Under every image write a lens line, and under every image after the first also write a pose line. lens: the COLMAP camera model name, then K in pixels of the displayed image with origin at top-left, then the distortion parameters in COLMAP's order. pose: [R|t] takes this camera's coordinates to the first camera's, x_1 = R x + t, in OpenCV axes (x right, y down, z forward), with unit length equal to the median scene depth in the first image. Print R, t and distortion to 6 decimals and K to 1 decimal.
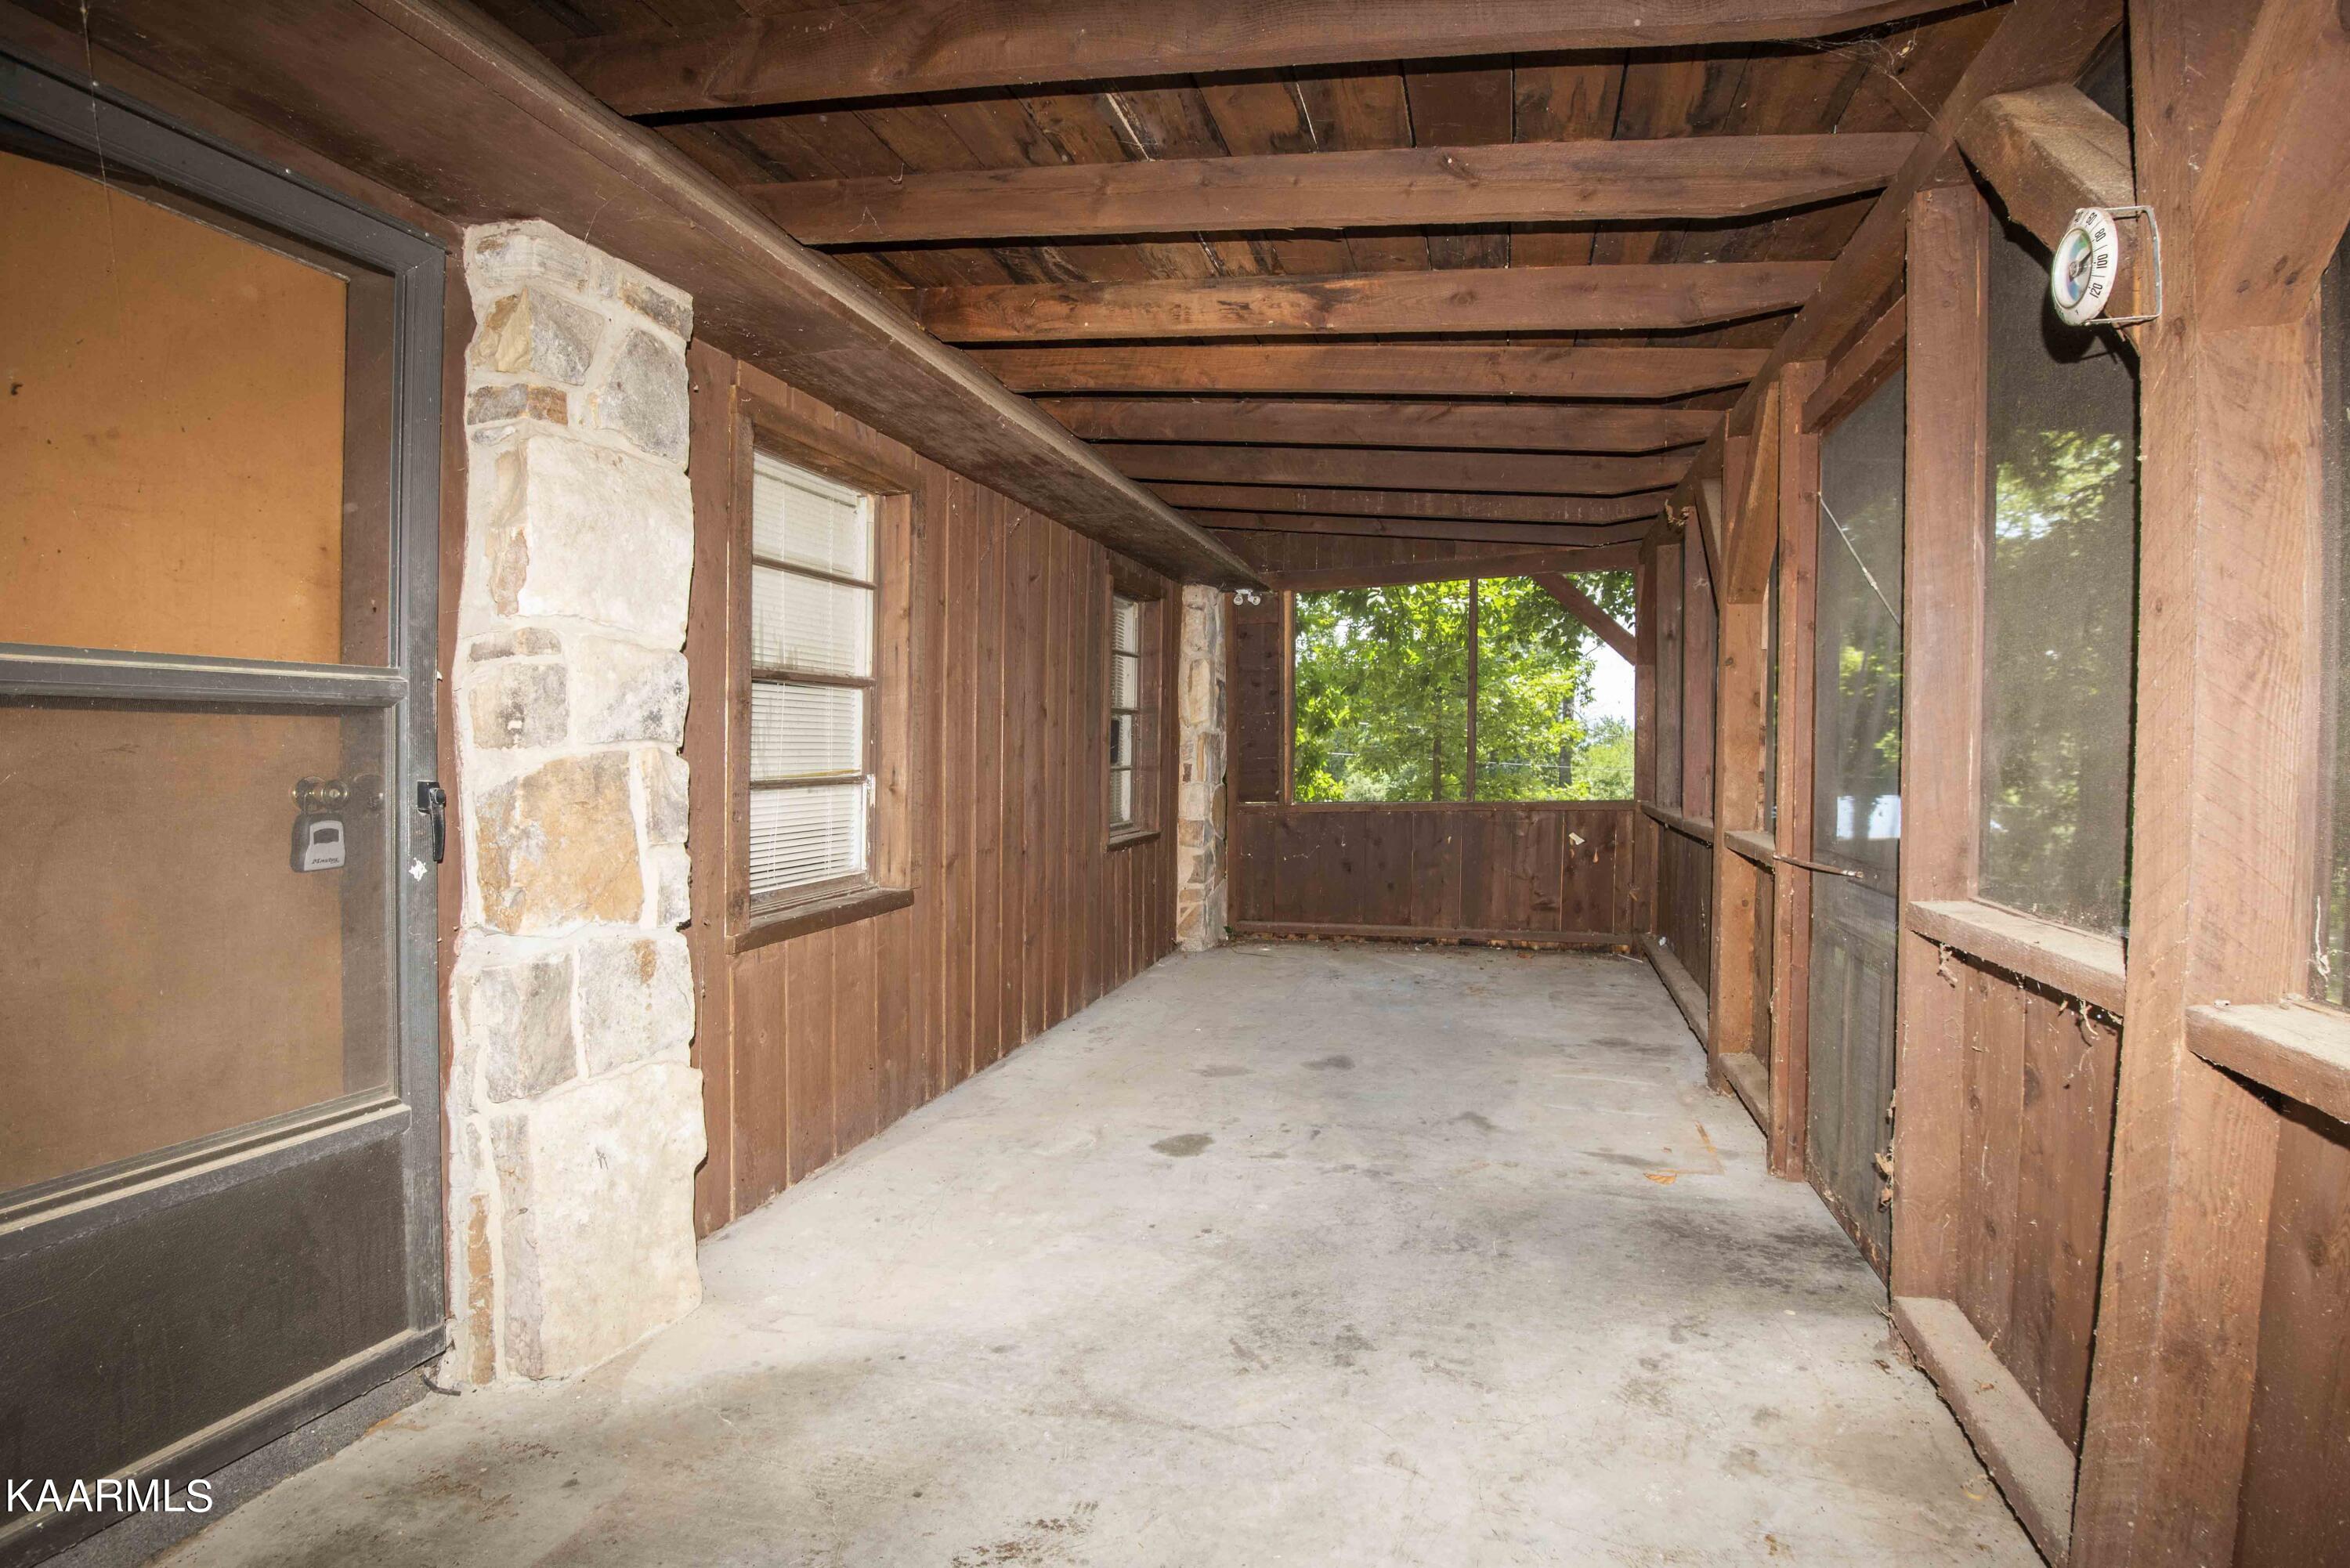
lens RADIAL K [[1069.0, 0, 1182.8], [0, 1069.0, 788.4], [0, 0, 1]] dist [-0.000375, -0.024054]
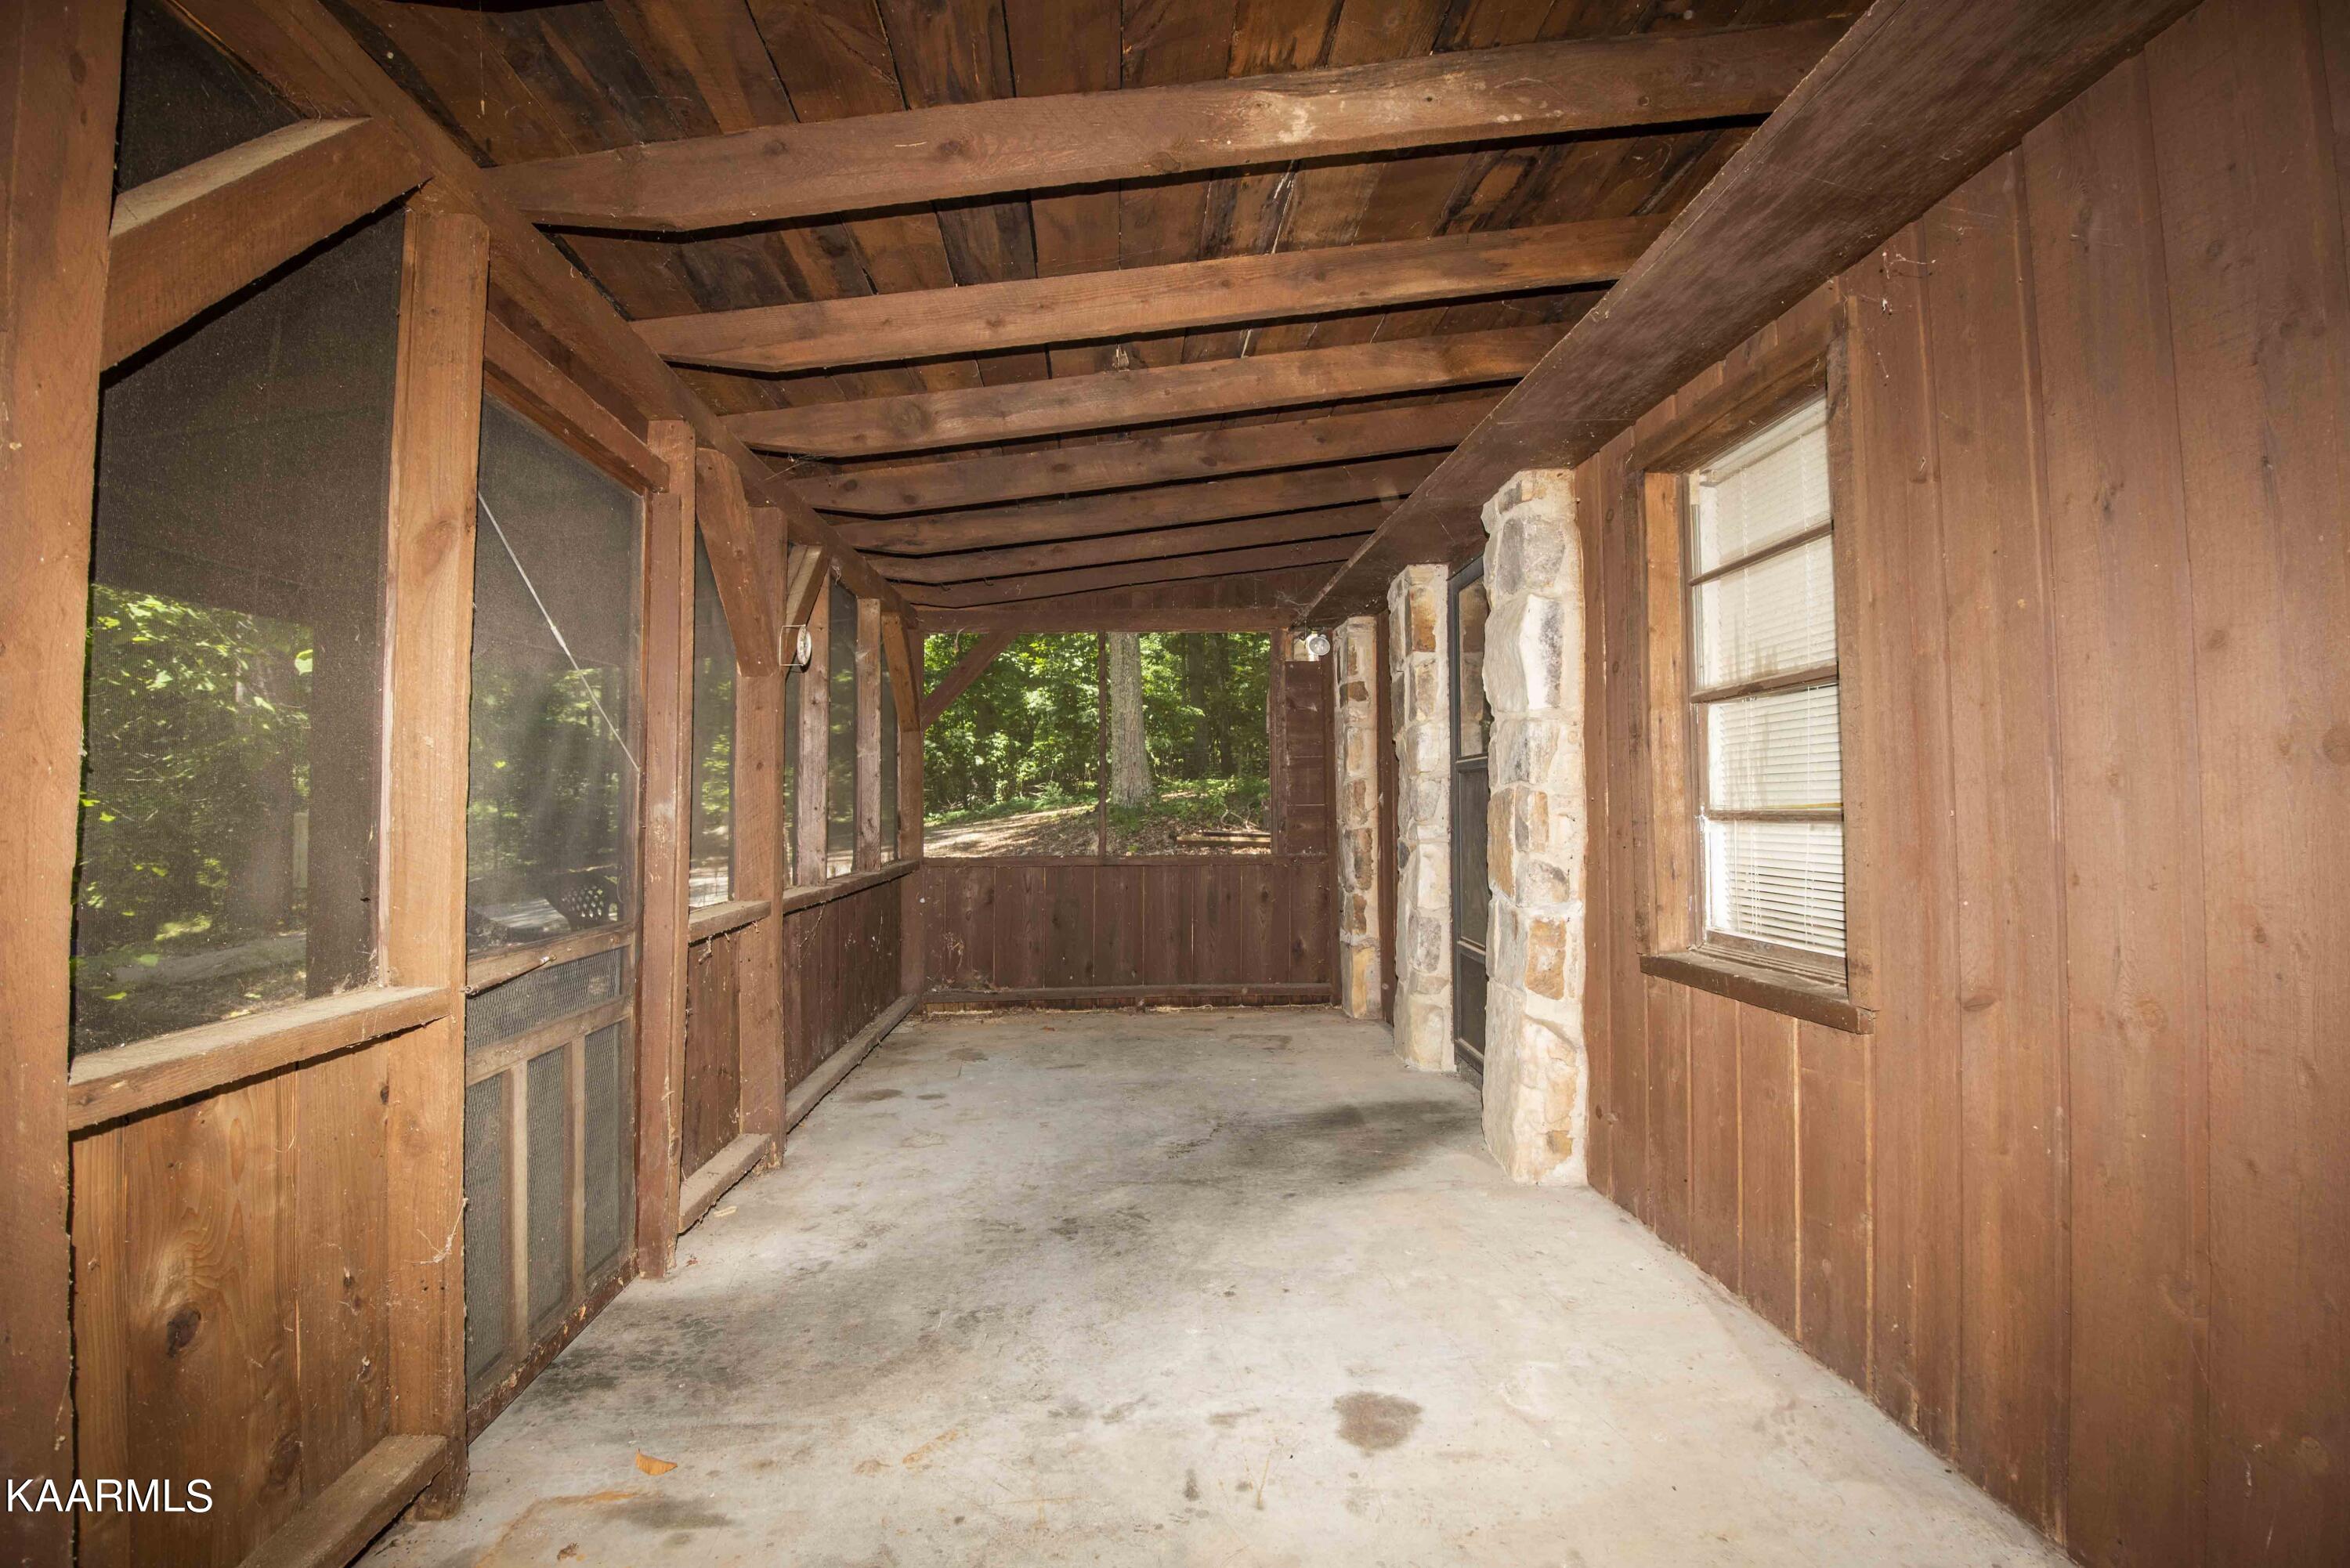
lens RADIAL K [[1069.0, 0, 1182.8], [0, 1069.0, 788.4], [0, 0, 1]] dist [-0.000375, -0.024054]
pose [[-0.937582, 0.029698, -0.346493, 0.388496], [0.025347, 0.999533, 0.017084, -0.068815], [0.346839, 0.007235, -0.937897, 1.898868]]
